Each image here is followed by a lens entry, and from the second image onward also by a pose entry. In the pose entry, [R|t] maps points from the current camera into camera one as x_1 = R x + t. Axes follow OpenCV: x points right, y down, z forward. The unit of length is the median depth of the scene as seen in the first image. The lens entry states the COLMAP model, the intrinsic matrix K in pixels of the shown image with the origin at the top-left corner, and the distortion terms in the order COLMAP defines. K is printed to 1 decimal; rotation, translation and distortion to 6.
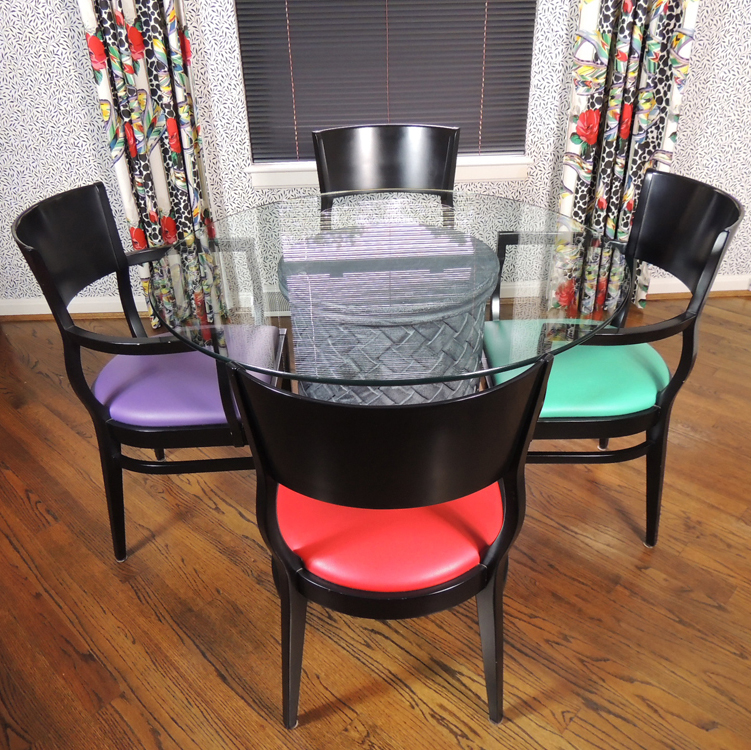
lens RADIAL K [[715.5, 0, 375.5], [0, 715.5, 375.0], [0, 0, 1]] dist [-0.005760, -0.013758]
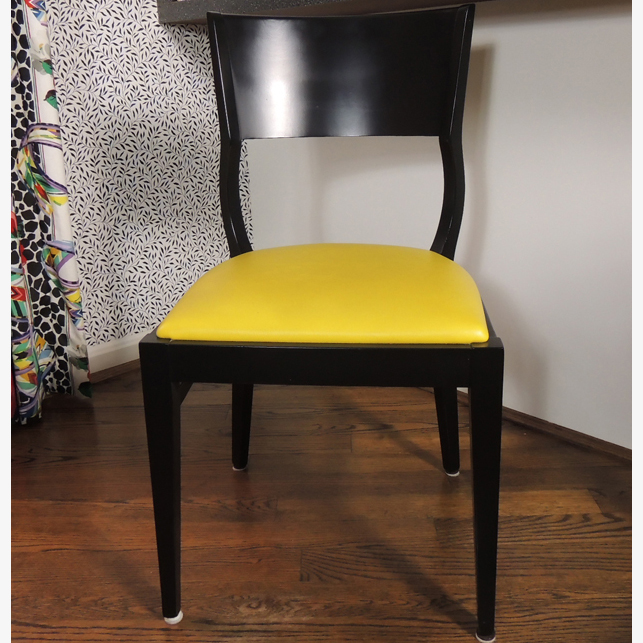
lens RADIAL K [[715.9, 0, 326.1], [0, 715.9, 269.1], [0, 0, 1]] dist [-0.004629, -0.005242]
pose [[0.738654, -0.163417, 0.653977, 0.190547], [0.352920, 0.920330, -0.168643, -0.030693], [-0.574315, 0.355370, 0.737478, 0.523639]]
